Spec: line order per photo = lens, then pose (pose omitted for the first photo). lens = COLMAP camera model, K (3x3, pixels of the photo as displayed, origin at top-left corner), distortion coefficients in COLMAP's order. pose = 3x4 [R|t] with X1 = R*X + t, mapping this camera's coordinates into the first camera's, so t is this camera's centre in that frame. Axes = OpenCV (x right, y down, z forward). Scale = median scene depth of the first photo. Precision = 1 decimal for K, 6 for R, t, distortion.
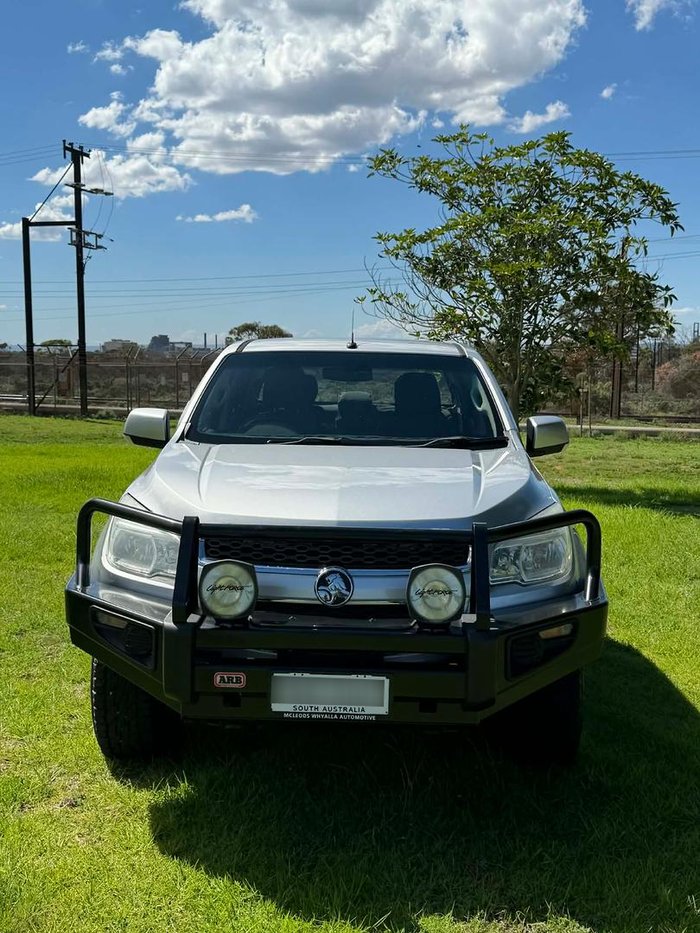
lens RADIAL K [[1022.5, 0, 392.2], [0, 1022.5, 456.8], [0, 0, 1]] dist [0.335332, -0.586383]
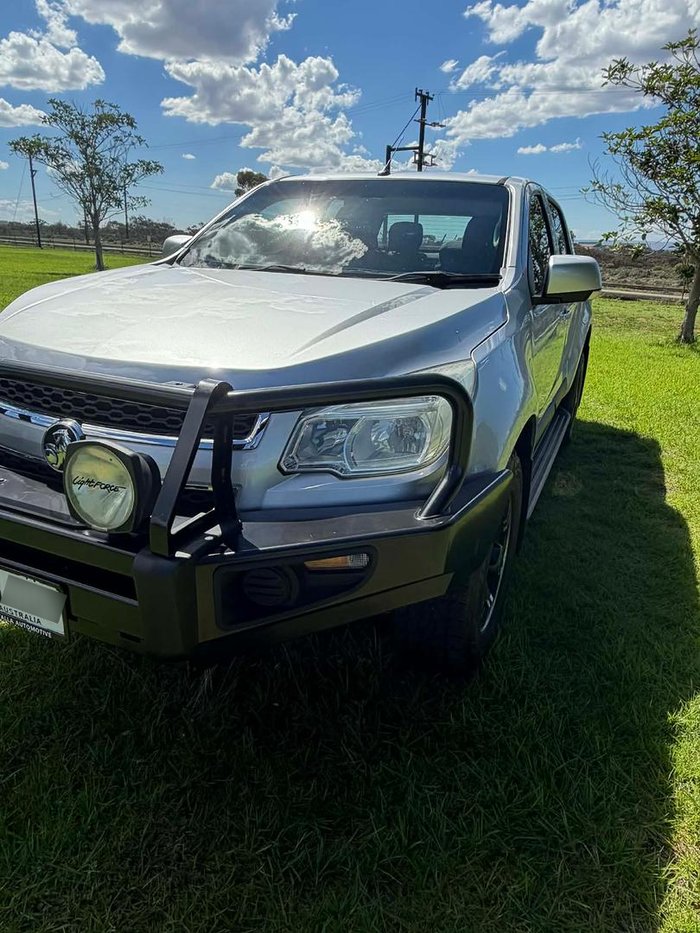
lens RADIAL K [[628.2, 0, 382.9], [0, 628.2, 465.7], [0, 0, 1]] dist [-0.000552, -0.000665]
pose [[0.925398, 0.152081, -0.347144, 0.061575], [-0.066752, 0.967042, 0.245710, 0.003097], [0.373071, -0.204207, 0.905051, 0.135285]]
